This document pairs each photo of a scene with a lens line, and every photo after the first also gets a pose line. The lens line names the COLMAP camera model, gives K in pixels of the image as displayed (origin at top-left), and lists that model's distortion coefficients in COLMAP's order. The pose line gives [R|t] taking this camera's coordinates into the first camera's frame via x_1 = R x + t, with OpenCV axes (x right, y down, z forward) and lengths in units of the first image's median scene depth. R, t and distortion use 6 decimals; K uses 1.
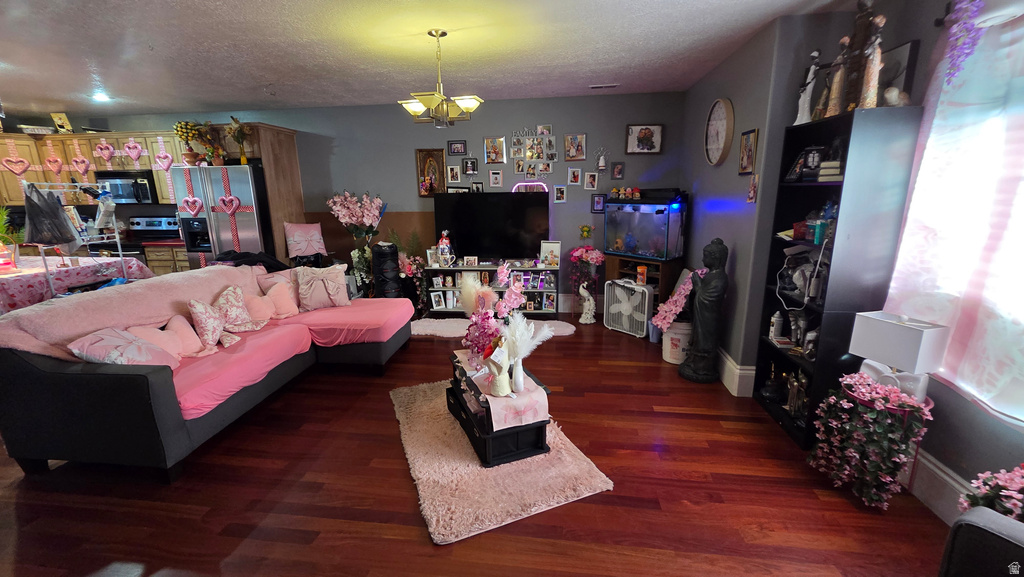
lens RADIAL K [[427.9, 0, 509.0], [0, 427.9, 293.8], [0, 0, 1]] dist [0.002174, 0.000790]
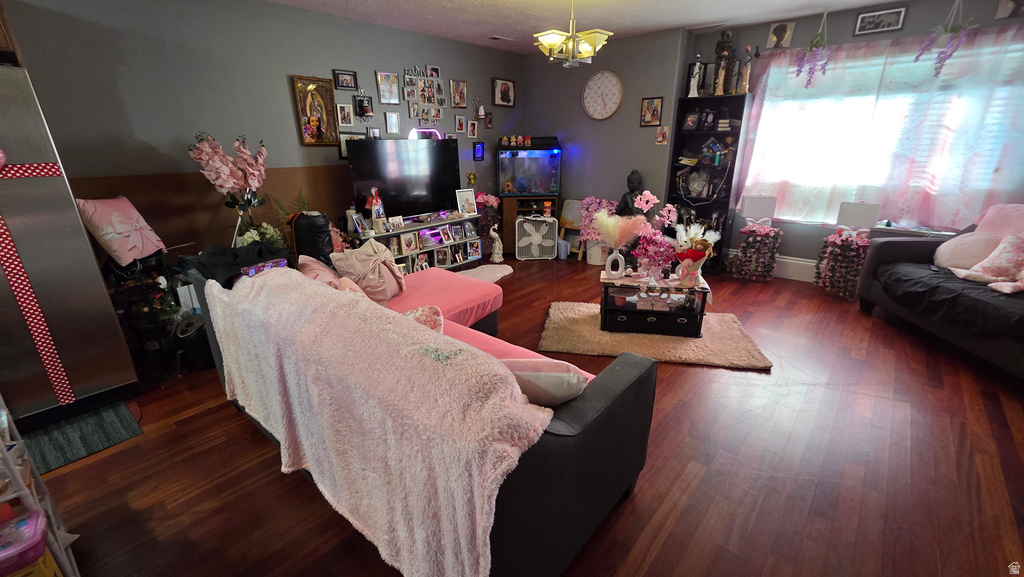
lens RADIAL K [[427.9, 0, 509.0], [0, 427.9, 293.8], [0, 0, 1]] dist [0.002174, 0.000790]
pose [[0.548961, -0.273167, 0.789951, -0.708421], [0.202156, 0.960422, 0.191631, -0.059400], [-0.811033, 0.054495, 0.582456, 0.340238]]
